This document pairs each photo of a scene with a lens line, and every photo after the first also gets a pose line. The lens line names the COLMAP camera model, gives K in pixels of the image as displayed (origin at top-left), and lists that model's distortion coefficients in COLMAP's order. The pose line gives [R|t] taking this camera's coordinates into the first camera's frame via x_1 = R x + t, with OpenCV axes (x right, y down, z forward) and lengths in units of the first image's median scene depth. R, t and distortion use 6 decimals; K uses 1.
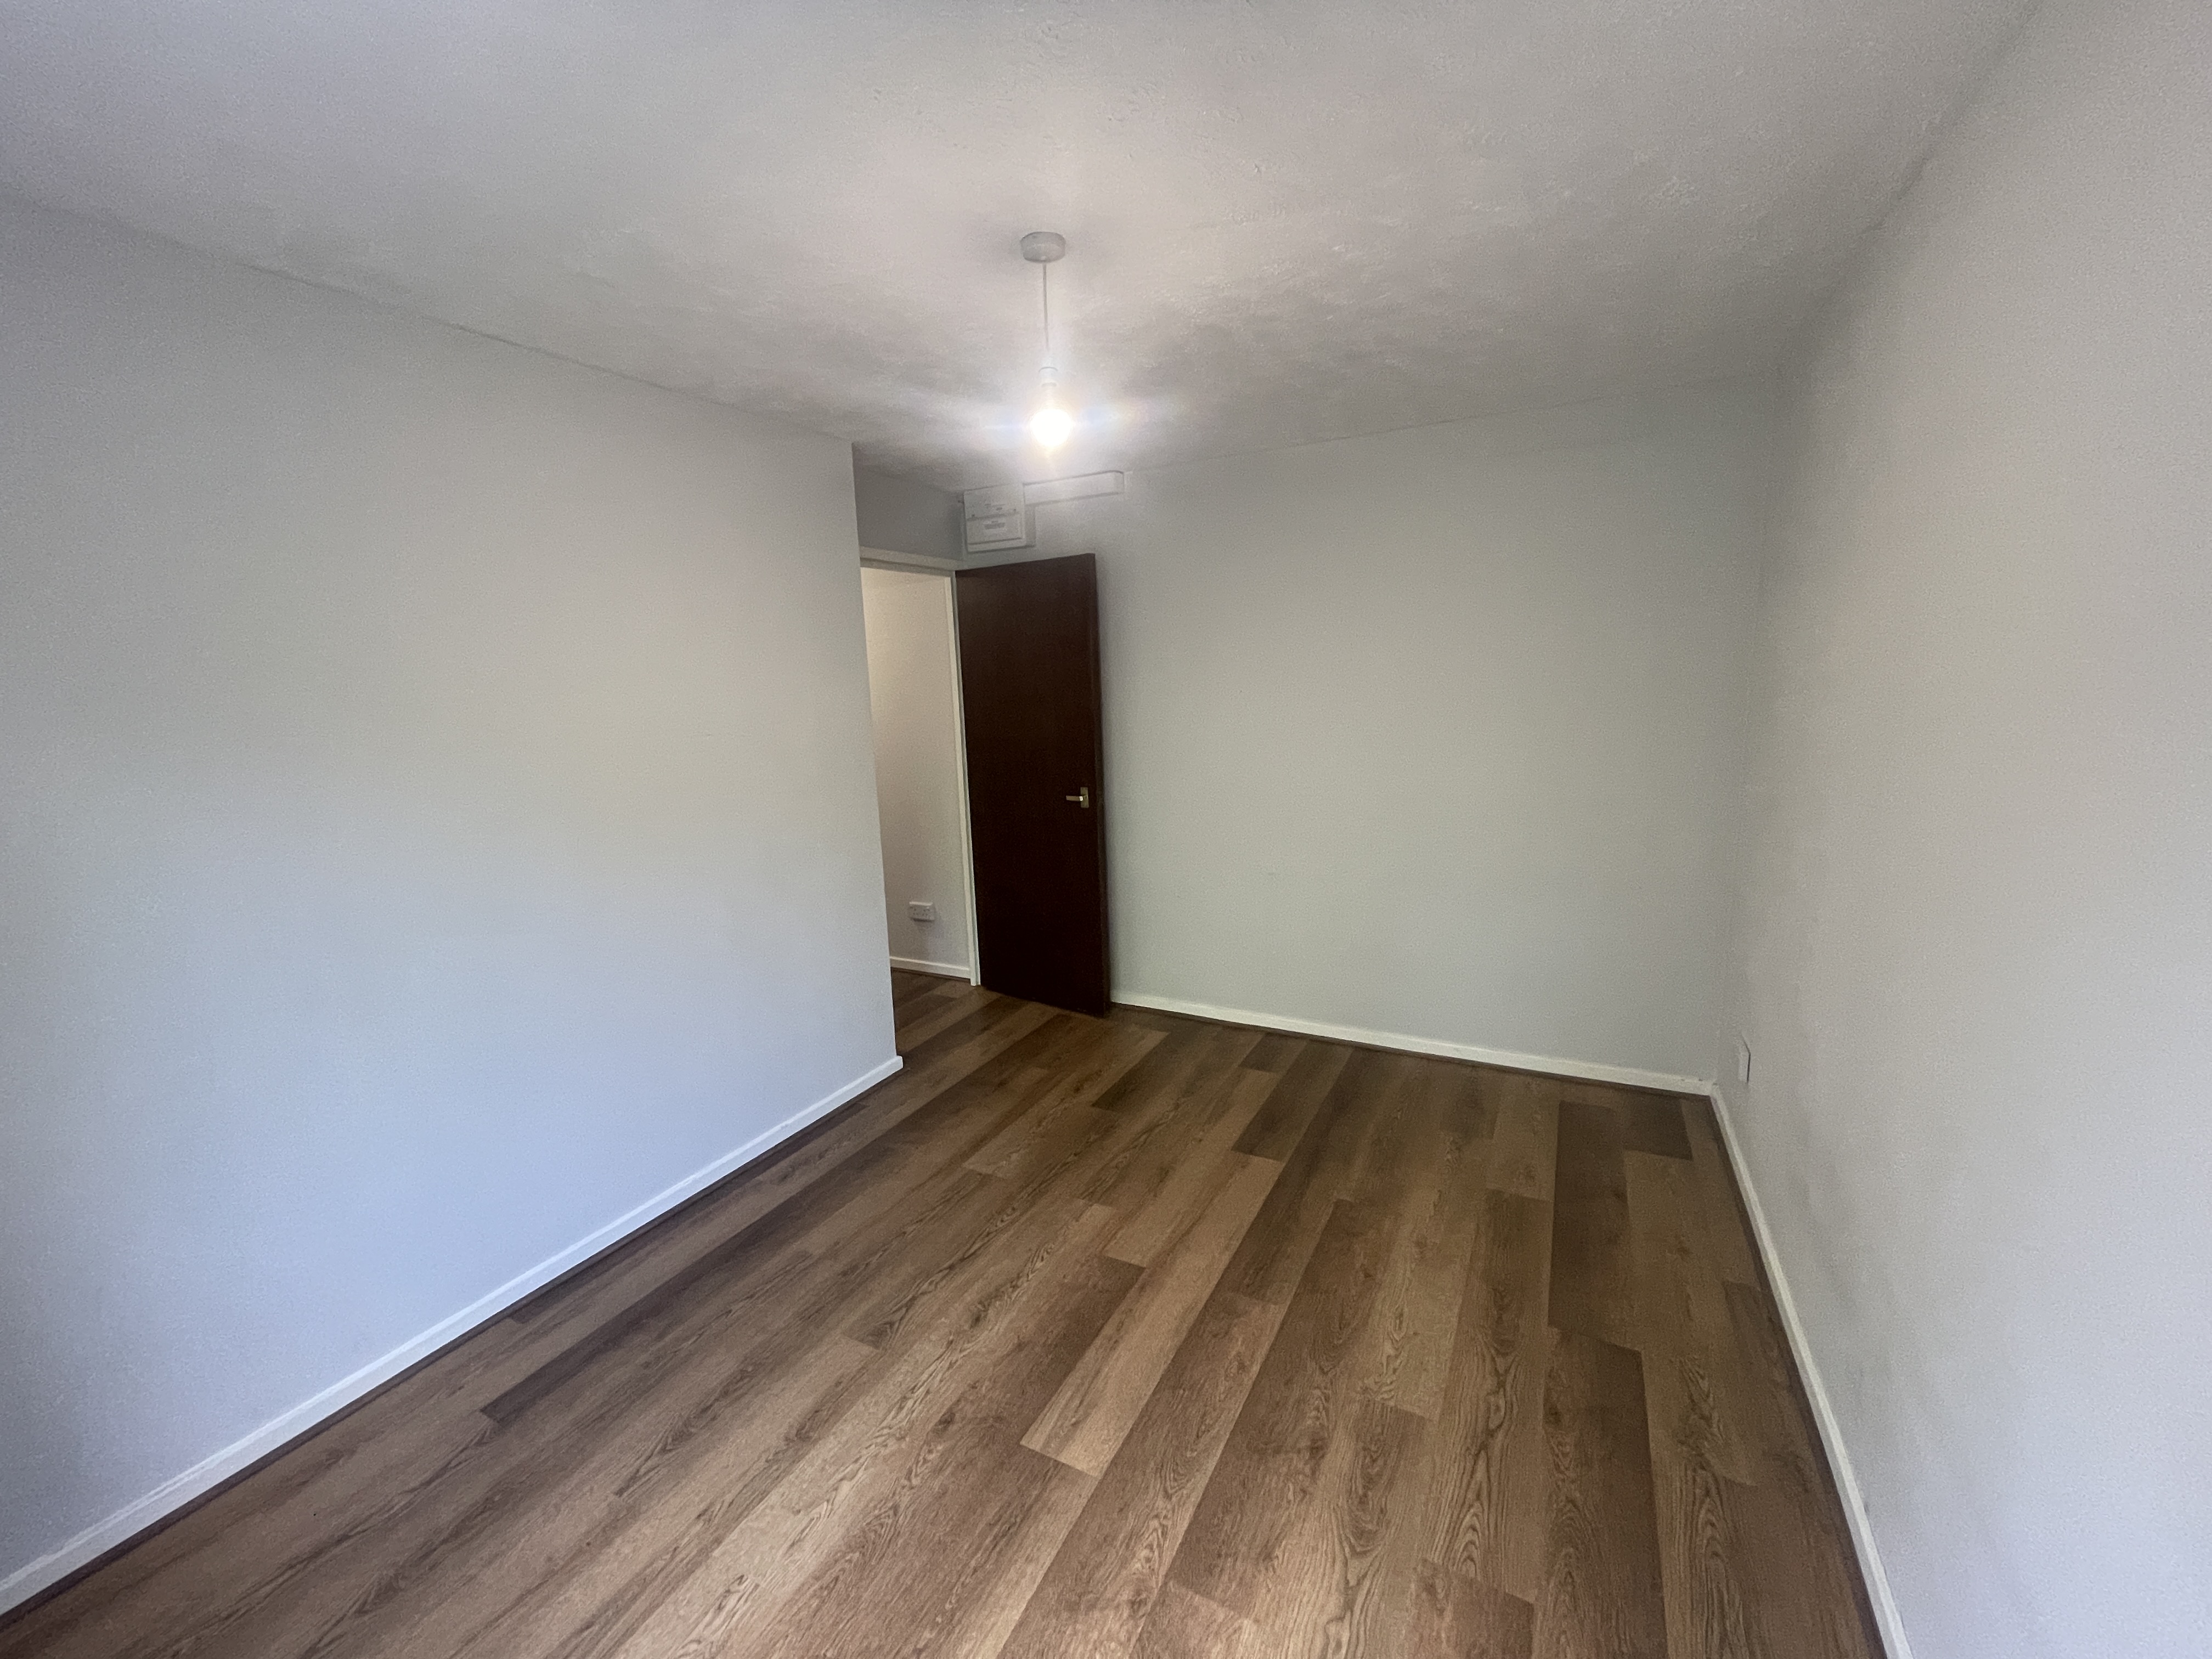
lens RADIAL K [[898.4, 0, 1111.5], [0, 898.4, 829.4], [0, 0, 1]] dist [0.002062, 0.000389]
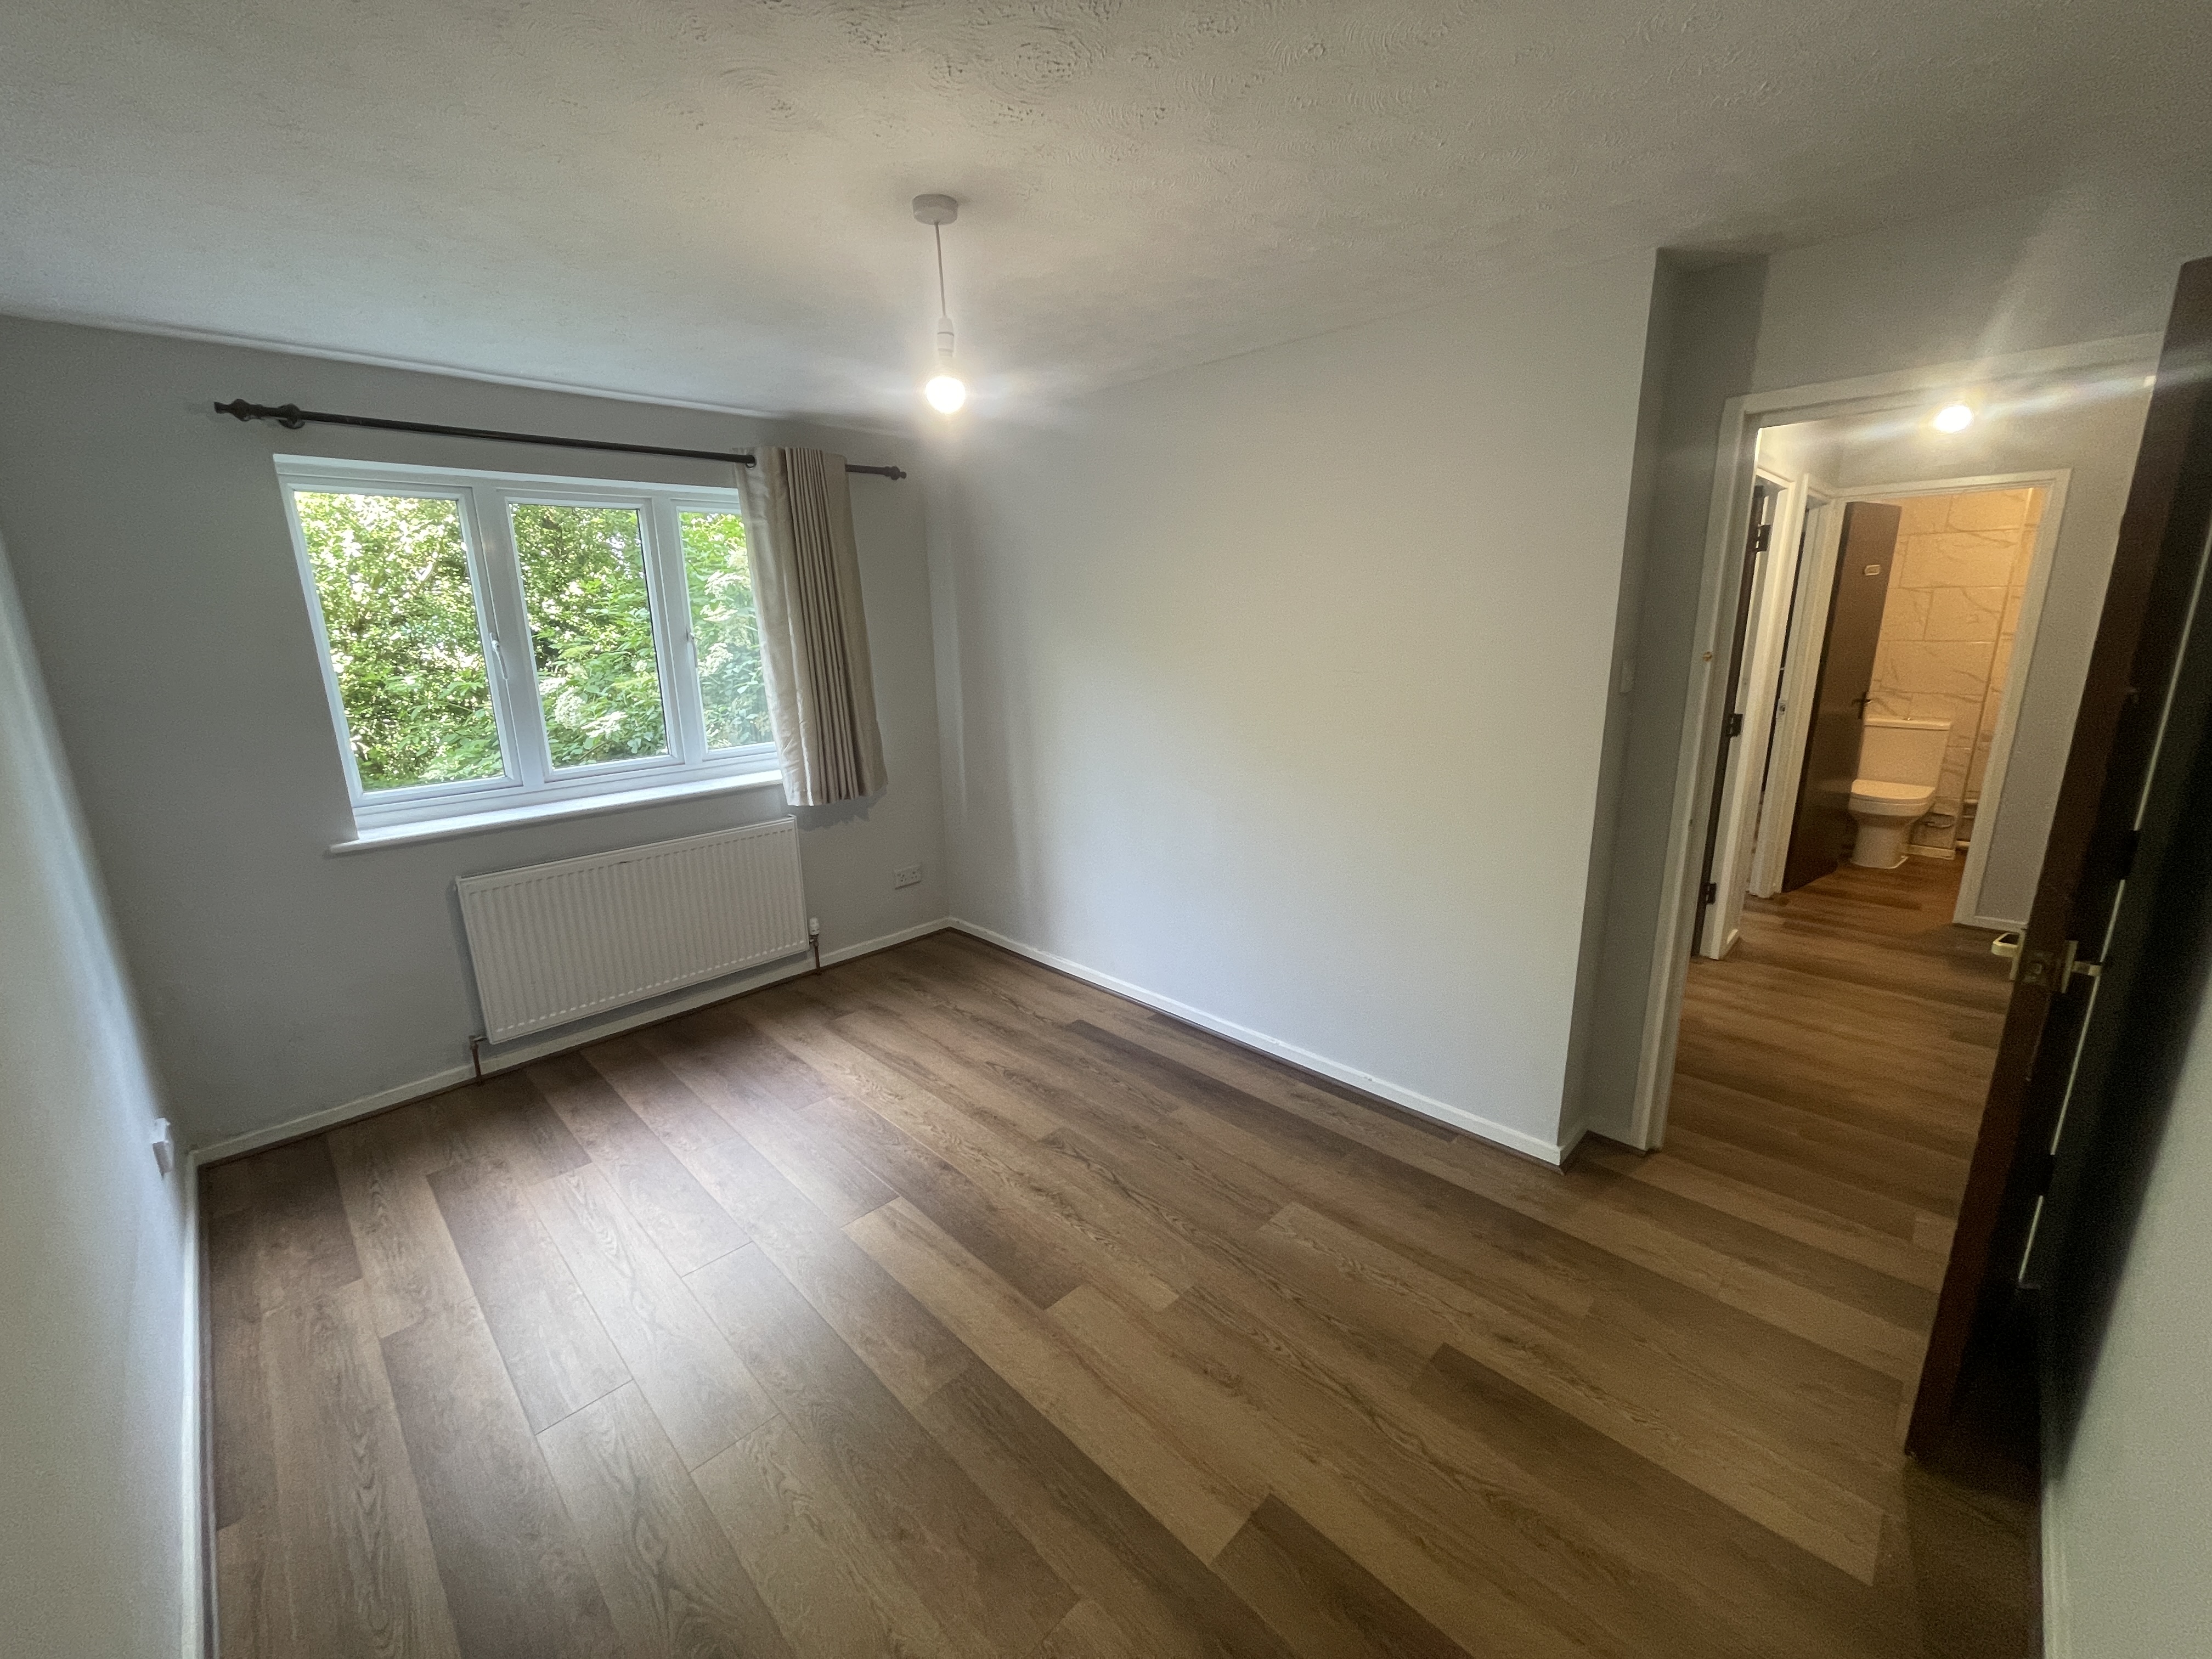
lens RADIAL K [[898.4, 0, 1099.9], [0, 898.4, 836.3], [0, 0, 1]] dist [0.002062, 0.000389]
pose [[-0.302064, 0.278810, -0.911604, 0.688094], [-0.137583, 0.933512, 0.331099, -0.255771], [0.943307, 0.225435, -0.243621, 1.127644]]
